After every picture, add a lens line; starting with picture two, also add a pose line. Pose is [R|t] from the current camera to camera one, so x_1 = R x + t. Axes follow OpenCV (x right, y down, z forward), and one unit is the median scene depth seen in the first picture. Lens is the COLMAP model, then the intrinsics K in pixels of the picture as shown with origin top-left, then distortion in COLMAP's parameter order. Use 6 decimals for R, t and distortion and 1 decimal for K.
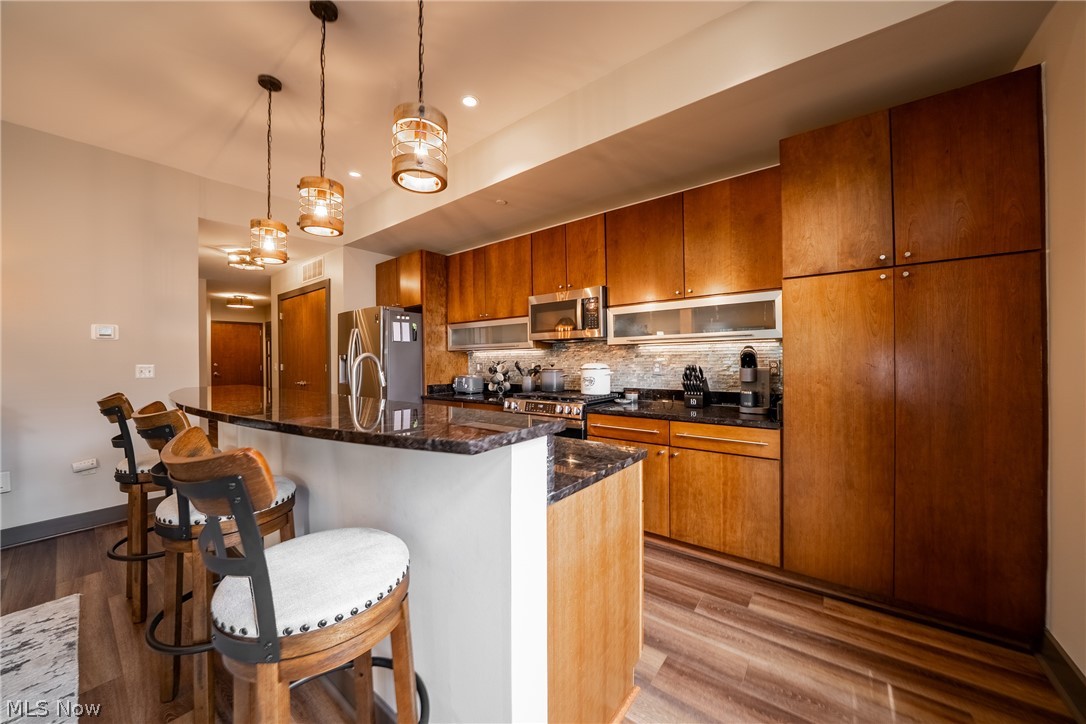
lens RADIAL K [[385.2, 0, 545.8], [0, 385.2, 361.0], [0, 0, 1]] dist [-0.024383, 0.000078]
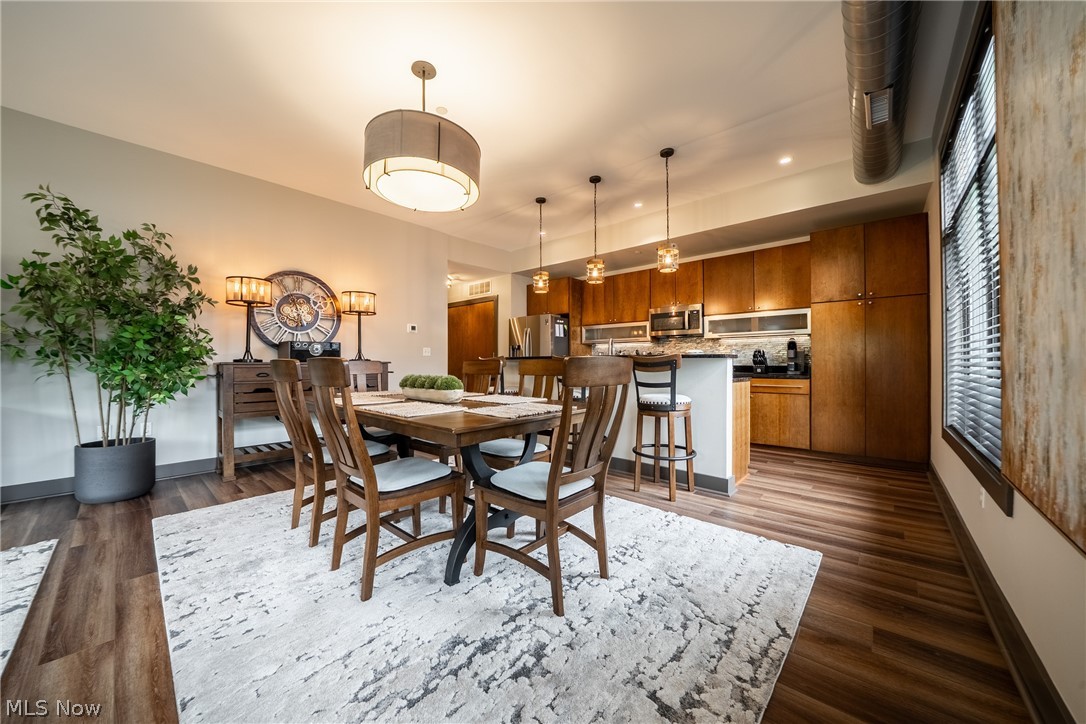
lens RADIAL K [[385.2, 0, 545.8], [0, 385.2, 361.0], [0, 0, 1]] dist [-0.024383, 0.000078]
pose [[0.997944, 0.010686, -0.063196, -0.534747], [-0.011357, 0.999883, -0.010271, 0.103071], [0.063079, 0.010968, 0.997948, -0.902683]]
